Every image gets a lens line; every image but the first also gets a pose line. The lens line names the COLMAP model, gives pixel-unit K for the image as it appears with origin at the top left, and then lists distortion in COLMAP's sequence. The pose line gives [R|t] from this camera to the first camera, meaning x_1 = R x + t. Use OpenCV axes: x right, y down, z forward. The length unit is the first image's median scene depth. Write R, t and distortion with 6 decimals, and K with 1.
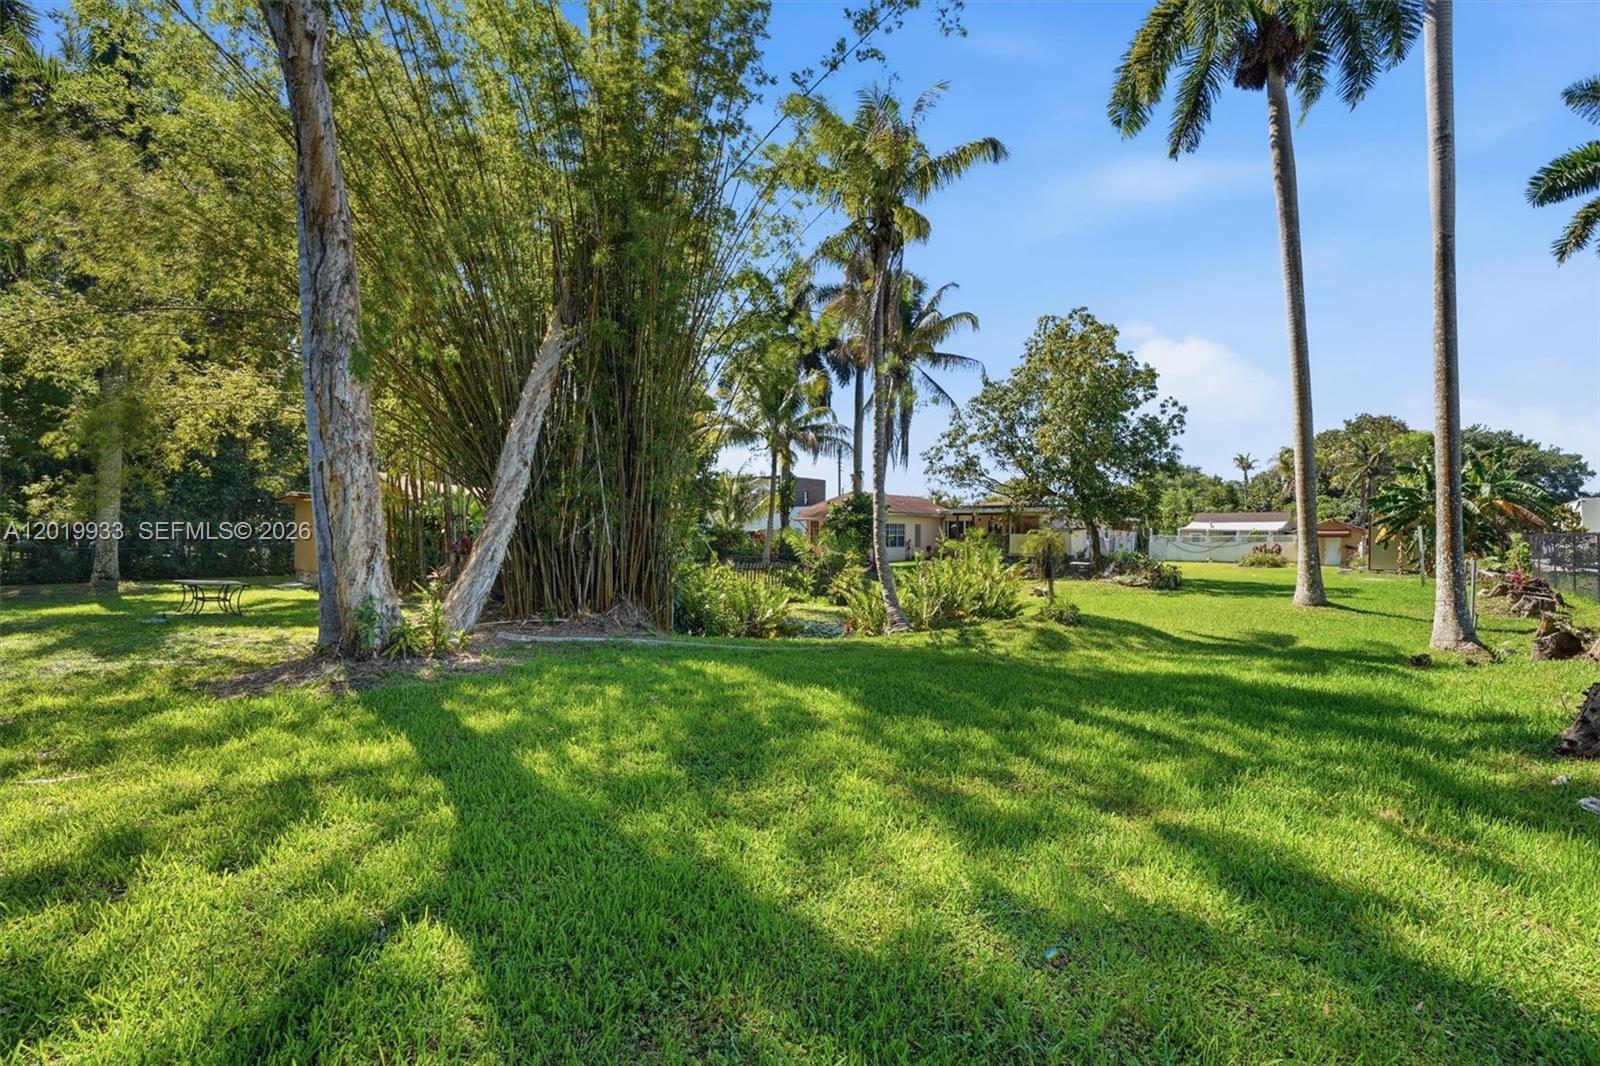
lens RADIAL K [[1070.3, 0, 806.5], [0, 1070.3, 523.2], [0, 0, 1]] dist [0.049877, -0.054888]
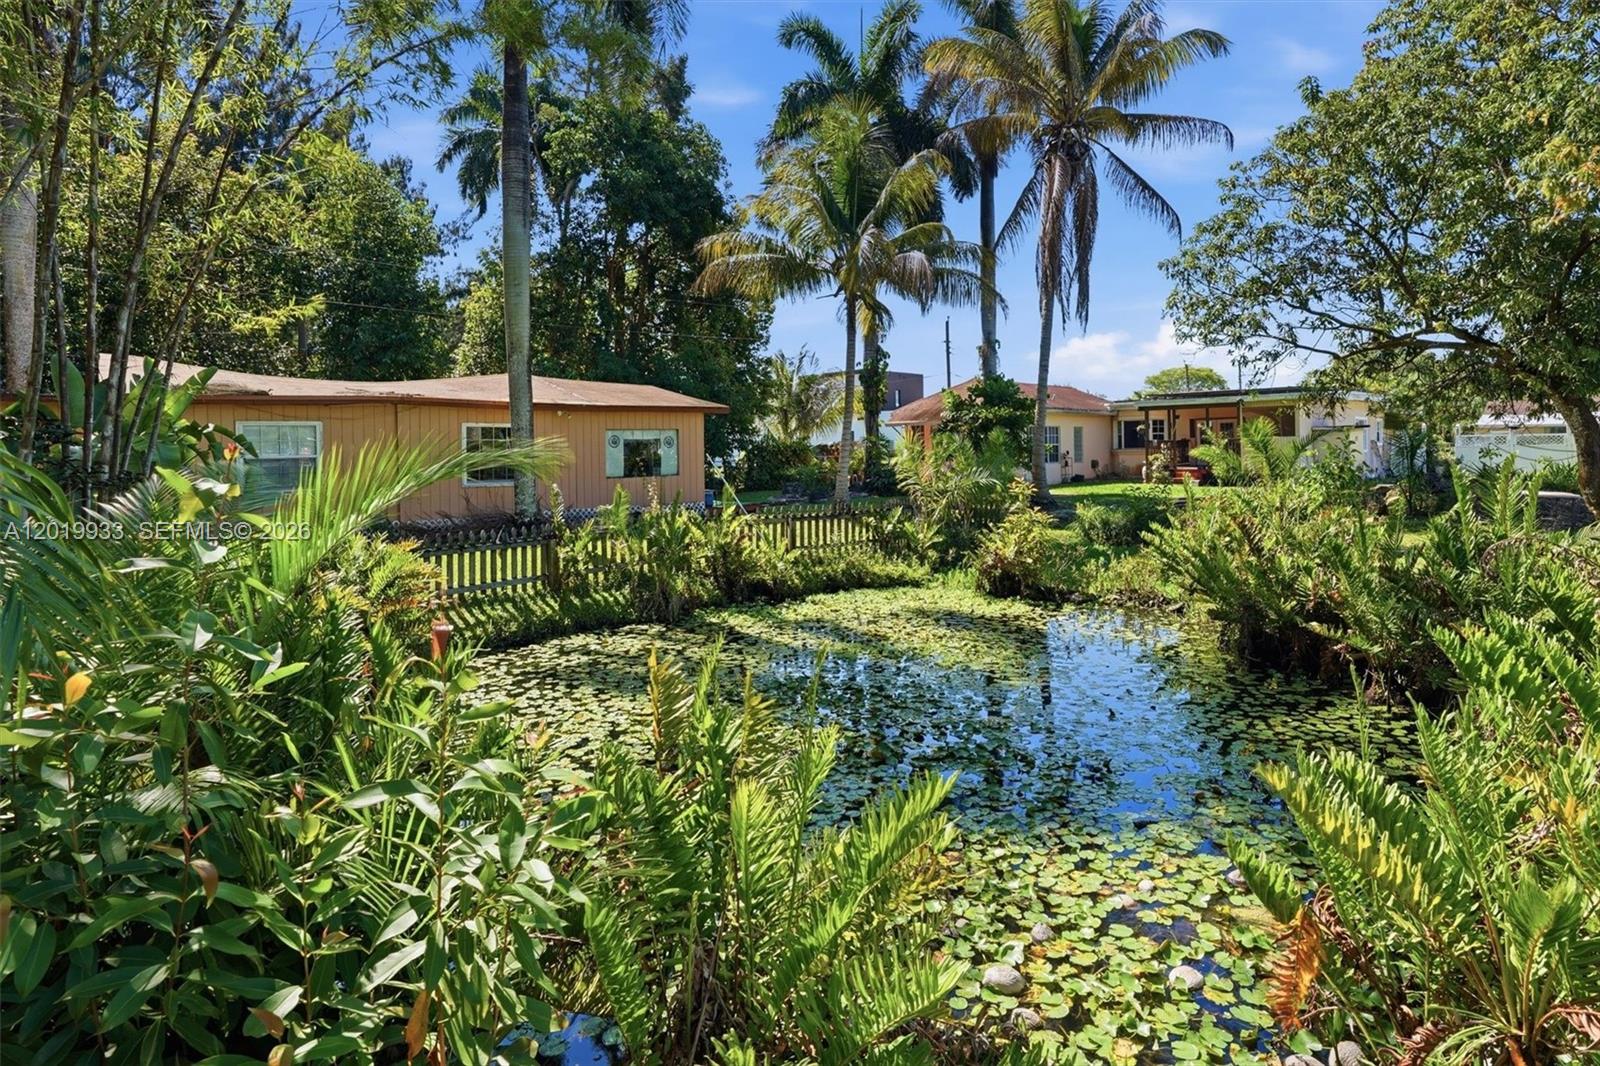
lens RADIAL K [[1070.3, 0, 806.5], [0, 1070.3, 523.2], [0, 0, 1]] dist [0.049877, -0.054888]
pose [[0.996931, -0.020691, -0.075499, -0.012799], [0.026515, 0.996681, 0.076962, 0.005833], [0.073656, -0.078728, 0.994171, 0.407031]]
